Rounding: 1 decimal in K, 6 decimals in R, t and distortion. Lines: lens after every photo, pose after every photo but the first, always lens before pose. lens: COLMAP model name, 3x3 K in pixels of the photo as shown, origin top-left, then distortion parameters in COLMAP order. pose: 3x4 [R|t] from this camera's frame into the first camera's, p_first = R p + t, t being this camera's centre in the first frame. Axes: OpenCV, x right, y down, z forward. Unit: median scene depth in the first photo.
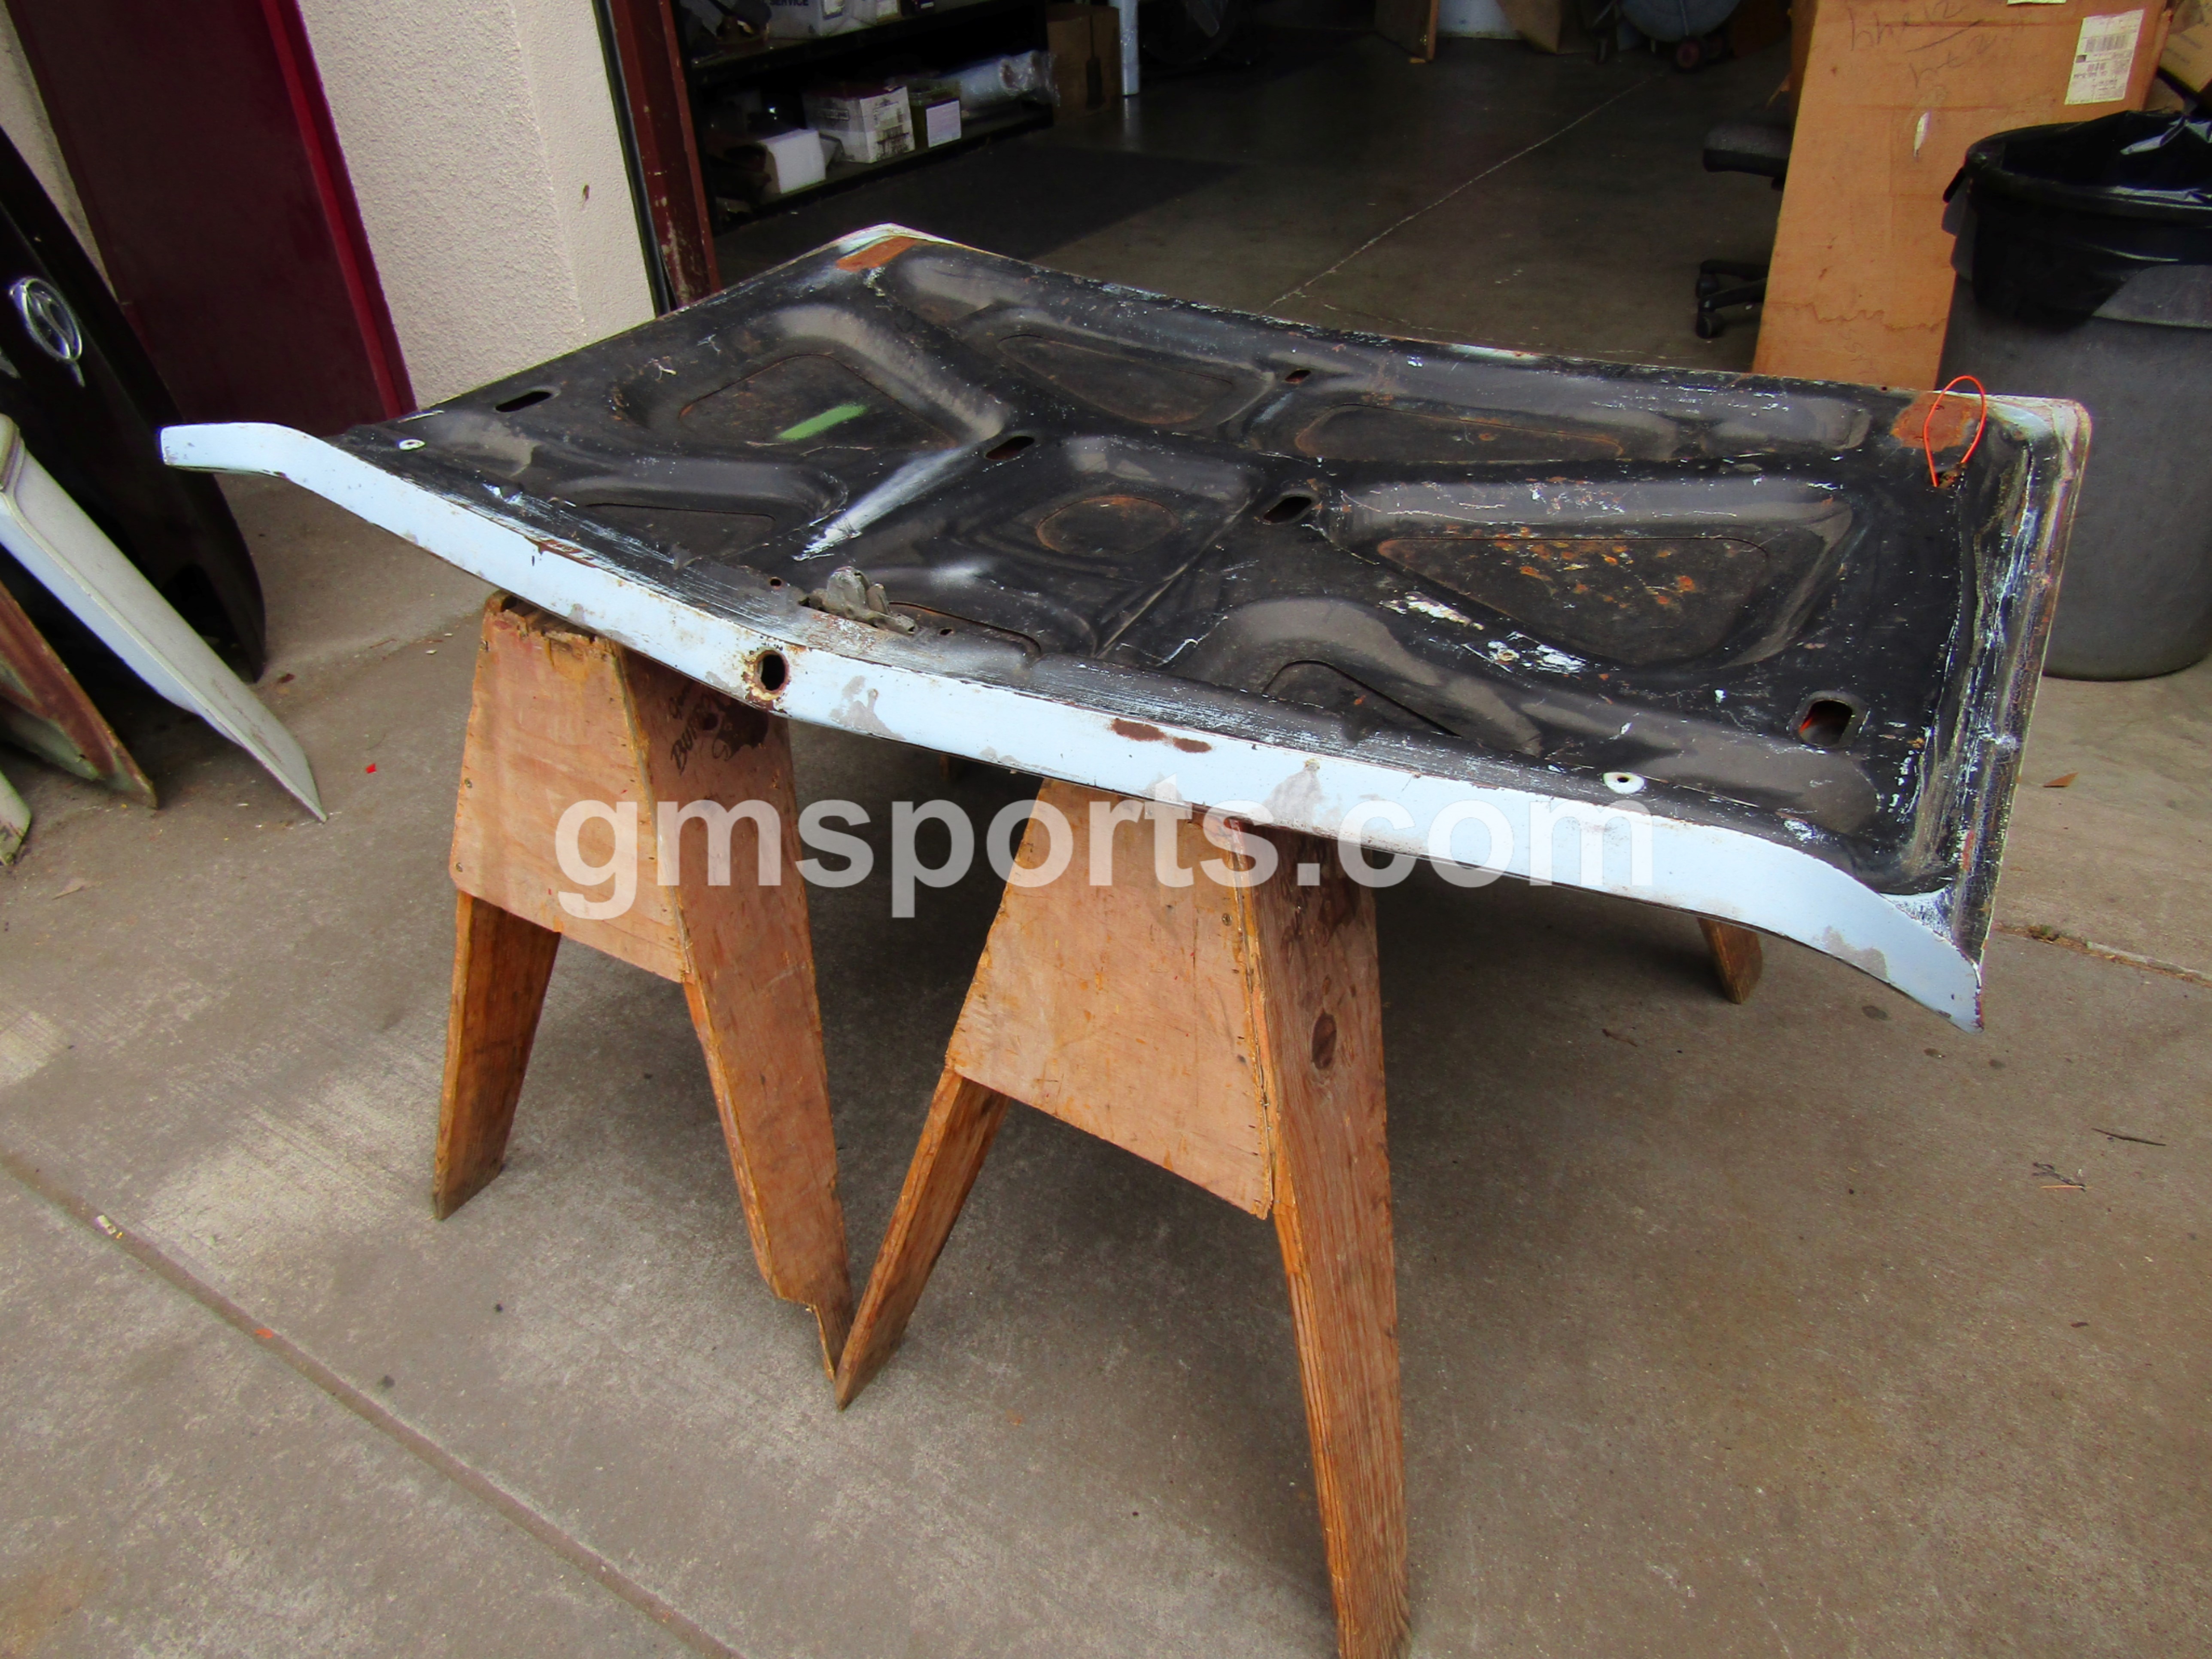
lens RADIAL K [[1574.1, 0, 1108.8], [0, 1574.1, 817.0], [0, 0, 1]] dist [-0.003626, 0.002049]
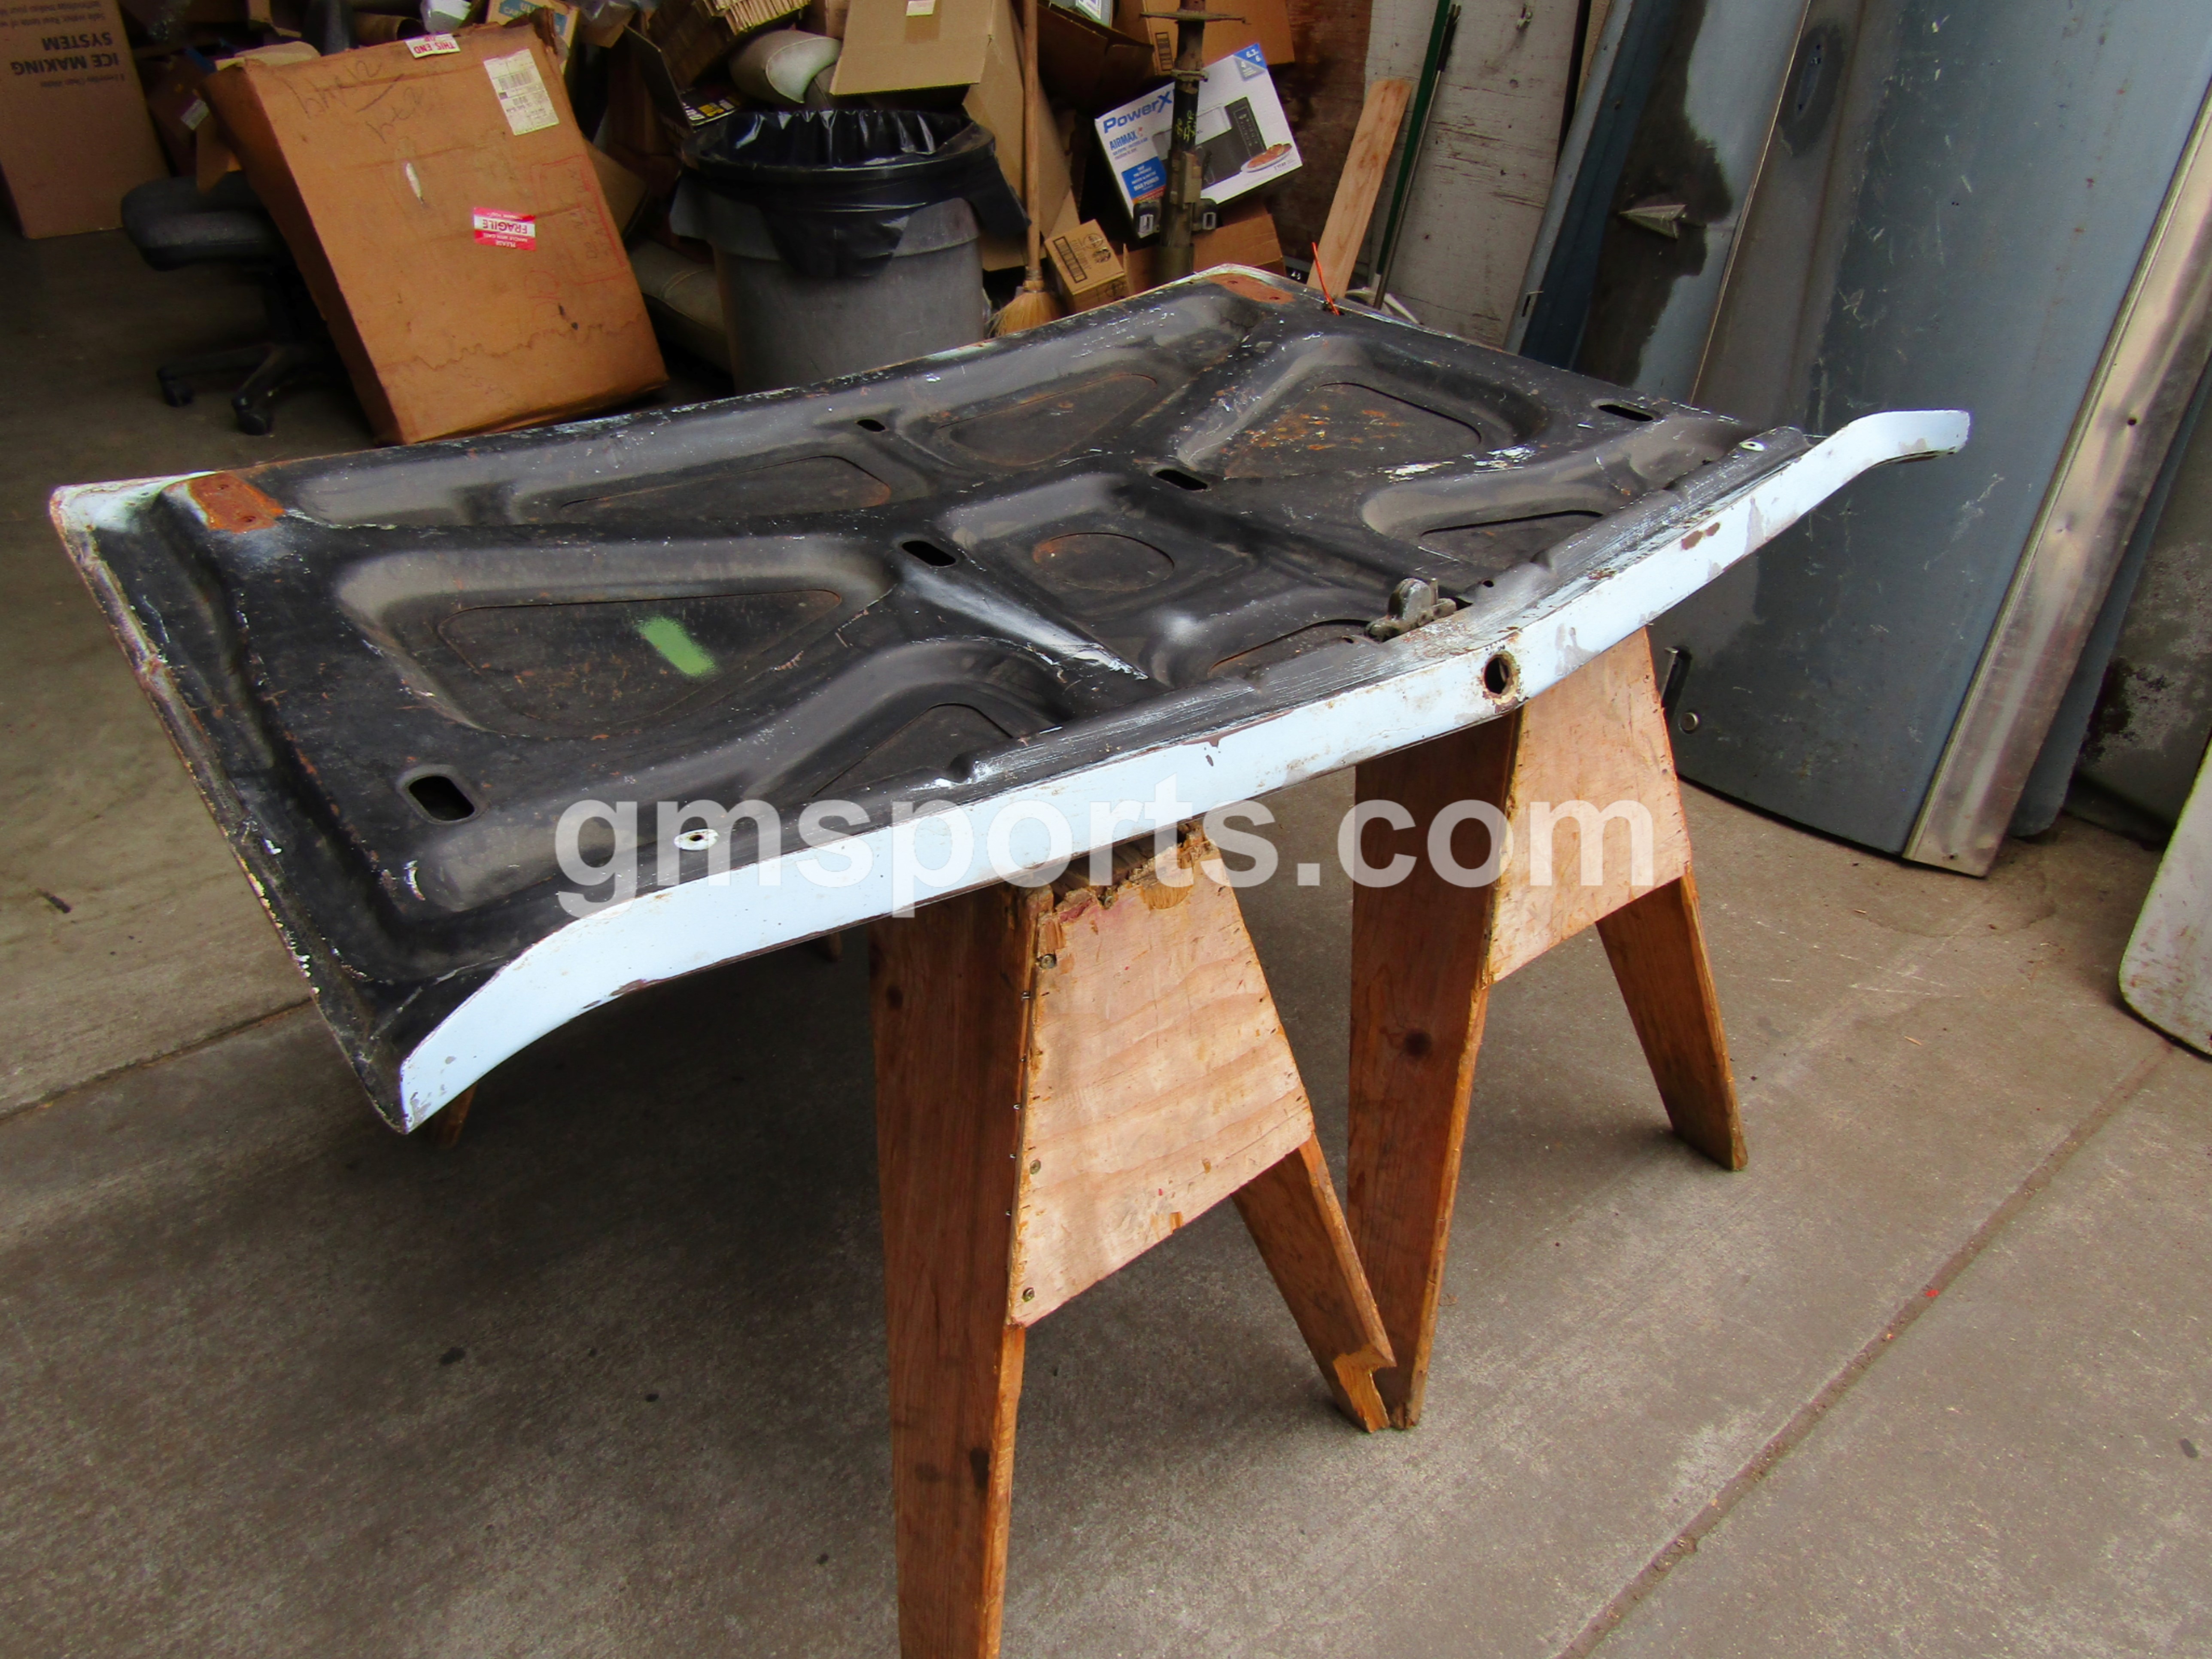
lens RADIAL K [[1574.1, 0, 1104.4], [0, 1574.1, 831.4], [0, 0, 1]] dist [-0.003626, 0.002049]
pose [[0.318914, -0.493993, 0.808866, -0.899182], [0.520275, 0.804594, 0.286254, -0.333566], [-0.792217, 0.329543, 0.513609, 0.542016]]
